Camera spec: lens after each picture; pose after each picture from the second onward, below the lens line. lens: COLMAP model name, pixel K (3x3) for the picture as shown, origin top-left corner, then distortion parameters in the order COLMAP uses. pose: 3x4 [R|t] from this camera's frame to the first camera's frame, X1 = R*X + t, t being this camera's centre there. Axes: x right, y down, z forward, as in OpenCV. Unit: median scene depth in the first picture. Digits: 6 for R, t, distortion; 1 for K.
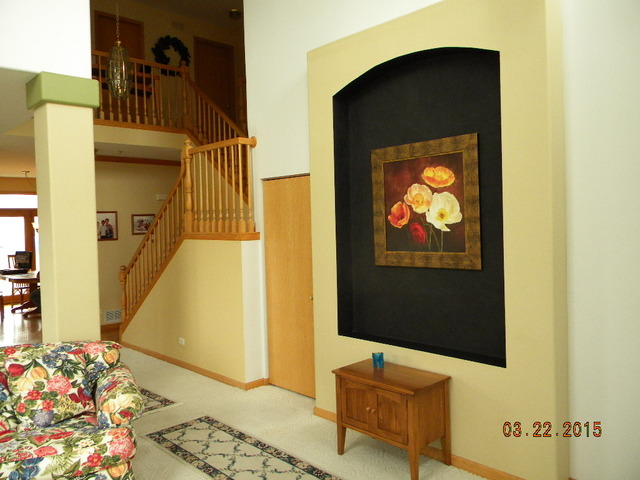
lens RADIAL K [[513.4, 0, 316.8], [0, 513.4, 233.2], [0, 0, 1]] dist [0.013099, -0.015814]
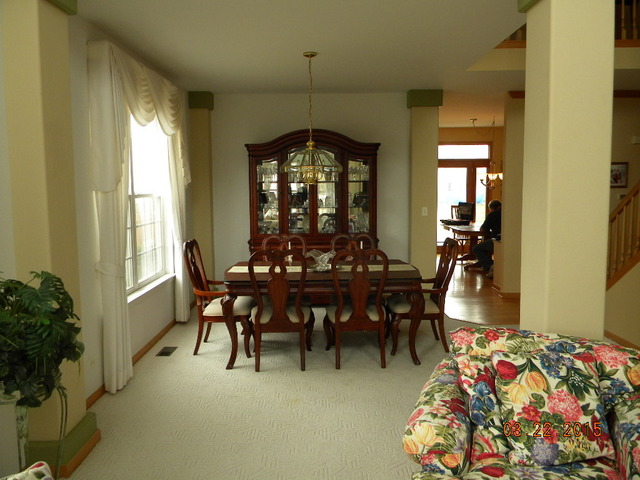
lens RADIAL K [[513.4, 0, 316.6], [0, 513.4, 230.5], [0, 0, 1]] dist [0.013099, -0.015814]
pose [[0.714737, 0.081864, -0.694586, -0.282900], [-0.024405, 0.995440, 0.092210, 0.014648], [0.698968, -0.048955, 0.713476, 0.307598]]
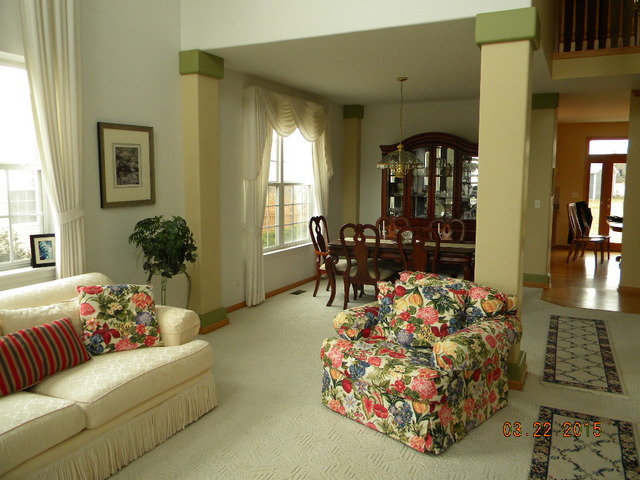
lens RADIAL K [[513.4, 0, 324.4], [0, 513.4, 234.1], [0, 0, 1]] dist [0.013099, -0.015814]
pose [[0.342898, 0.130464, -0.930269, 0.408972], [-0.034996, 0.991395, 0.126138, -0.004699], [0.938720, -0.010697, 0.344514, 0.418752]]
